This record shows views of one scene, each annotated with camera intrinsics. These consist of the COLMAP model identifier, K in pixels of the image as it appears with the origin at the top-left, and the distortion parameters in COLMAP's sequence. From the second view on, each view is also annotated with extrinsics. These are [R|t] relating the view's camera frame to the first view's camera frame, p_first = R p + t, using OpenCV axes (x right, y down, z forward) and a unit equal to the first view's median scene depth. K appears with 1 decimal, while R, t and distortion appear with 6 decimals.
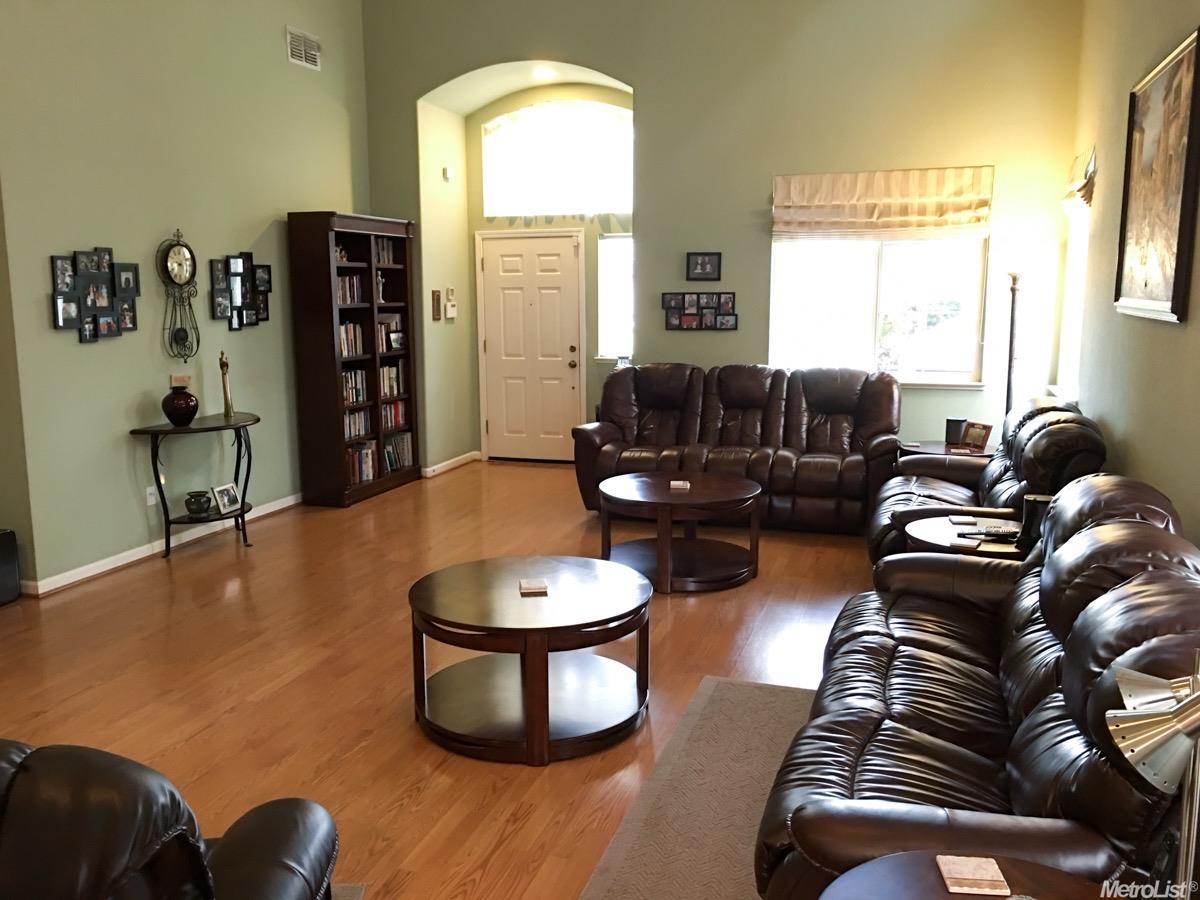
lens RADIAL K [[1020.1, 0, 599.7], [0, 1020.1, 444.7], [0, 0, 1]] dist [0.091320, -0.142816]
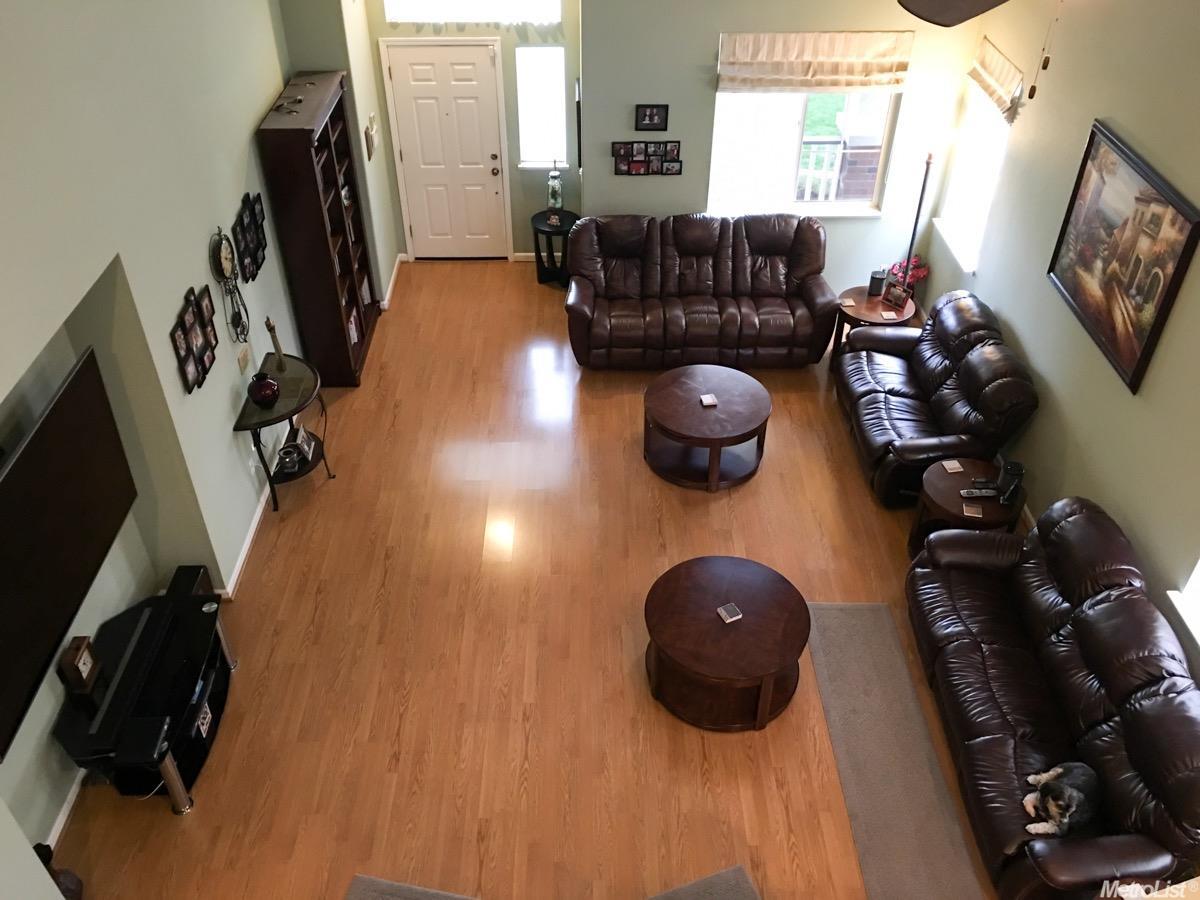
lens RADIAL K [[1020.1, 0, 599.7], [0, 1020.1, 444.7], [0, 0, 1]] dist [0.091320, -0.142816]
pose [[0.947827, -0.189769, 0.256147, -0.294382], [0.041503, 0.870131, 0.491071, -0.413498], [-0.316072, -0.454819, 0.832609, -0.030737]]
